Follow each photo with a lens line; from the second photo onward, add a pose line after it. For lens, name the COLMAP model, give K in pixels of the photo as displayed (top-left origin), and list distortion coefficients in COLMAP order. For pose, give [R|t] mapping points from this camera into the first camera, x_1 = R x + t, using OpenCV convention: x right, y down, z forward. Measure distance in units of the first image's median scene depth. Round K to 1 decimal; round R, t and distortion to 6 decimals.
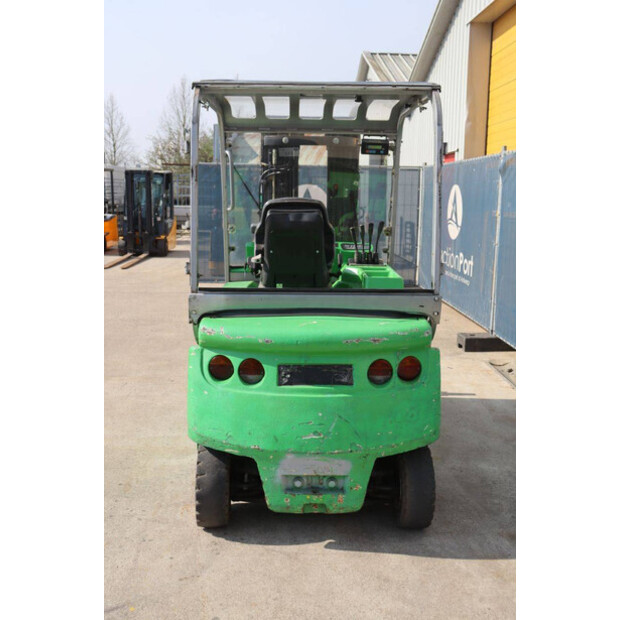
lens RADIAL K [[673.4, 0, 310.0], [0, 673.4, 310.0], [0, 0, 1]] dist [-0.015248, 0.029458]
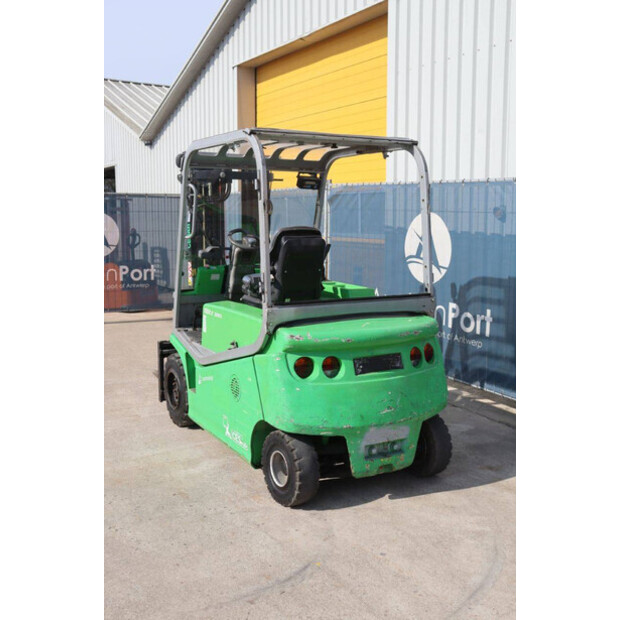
lens RADIAL K [[686.8, 0, 310.0], [0, 686.8, 310.0], [0, 0, 1]] dist [-0.013702, -0.002436]
pose [[0.879783, -0.069871, 0.470212, -0.704731], [0.087770, 0.996009, -0.016218, 0.004619], [-0.467202, 0.055539, 0.882405, -0.094359]]
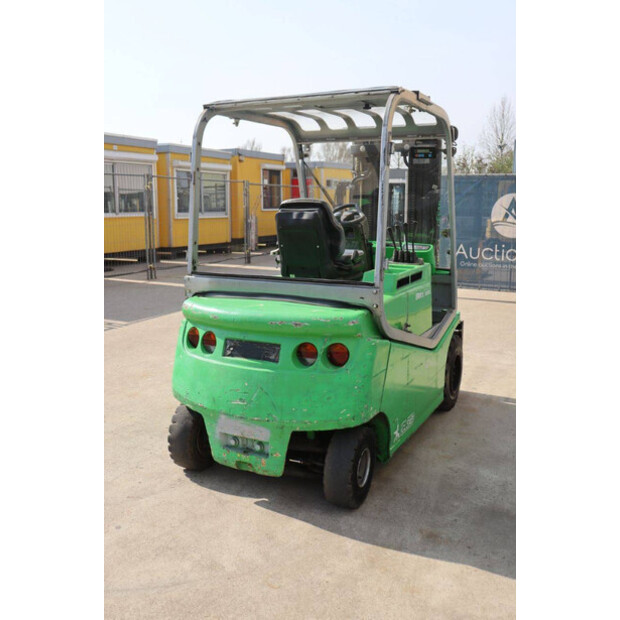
lens RADIAL K [[629.9, 0, 310.0], [0, 629.9, 310.0], [0, 0, 1]] dist [-0.040130, 0.003115]
pose [[0.883305, 0.071370, -0.463334, 0.581247], [-0.075741, 0.997085, 0.009195, 0.010568], [0.462640, 0.026972, 0.886136, 0.093753]]
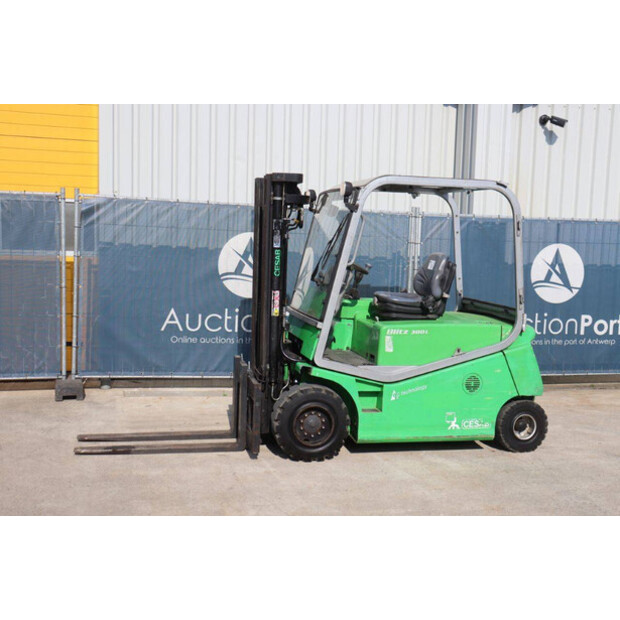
lens RADIAL K [[777.3, 0, 310.0], [0, 777.3, 310.0], [0, 0, 1]] dist [0.028424, 0.040755]
pose [[-0.199251, -0.118334, 0.972777, -2.002809], [0.142277, 0.978671, 0.148193, -0.405977], [-0.969565, 0.167931, -0.178165, 1.926621]]
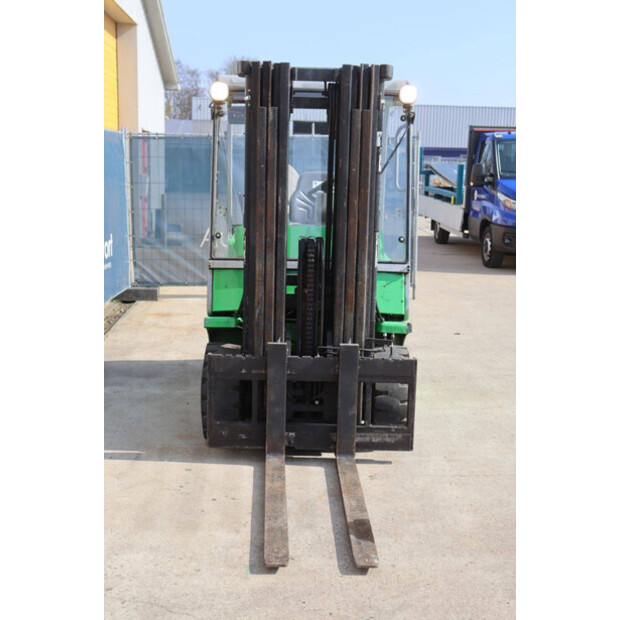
lens RADIAL K [[827.8, 0, 310.0], [0, 827.8, 310.0], [0, 0, 1]] dist [0.027960, 0.057282]
pose [[-0.999273, -0.036942, -0.009428, 0.008960], [-0.037958, 0.940745, 0.336983, -0.539022], [-0.003580, 0.337096, -0.941464, 3.091281]]
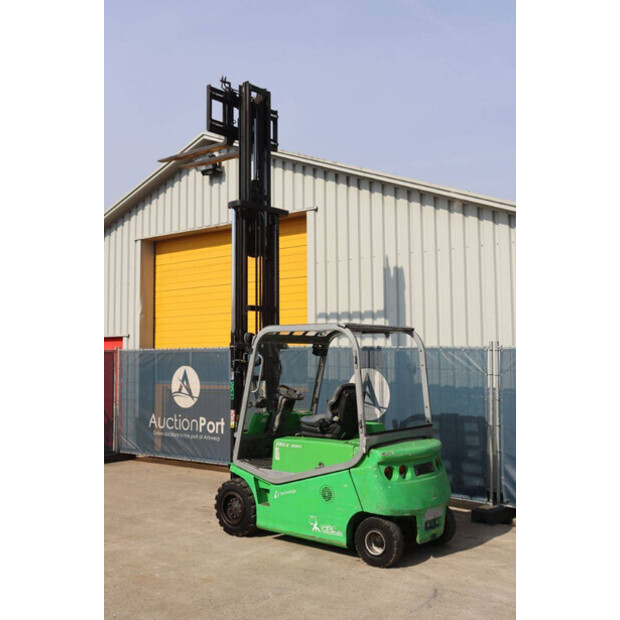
lens RADIAL K [[700.9, 0, 310.0], [0, 700.9, 310.0], [0, 0, 1]] dist [-0.021305, 0.014335]
pose [[0.656171, 0.038389, 0.753636, -1.821569], [0.144201, 0.973922, -0.175162, -0.050573], [-0.740707, 0.223611, 0.633523, -0.196304]]
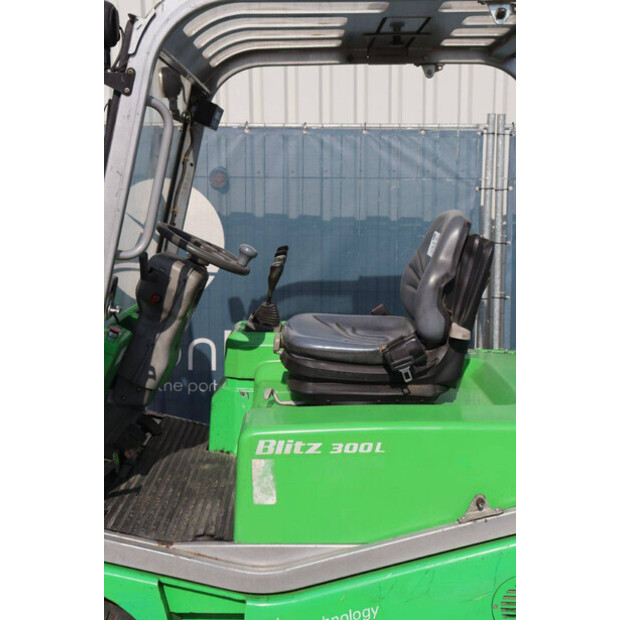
lens RADIAL K [[864.2, 0, 310.0], [0, 864.2, 310.0], [0, 0, 1]] dist [0.063444, 0.101862]
pose [[0.022375, -0.158096, 0.987170, -0.883721], [0.183374, 0.971315, 0.151400, -0.257940], [-0.982789, 0.177634, 0.050724, 1.306237]]
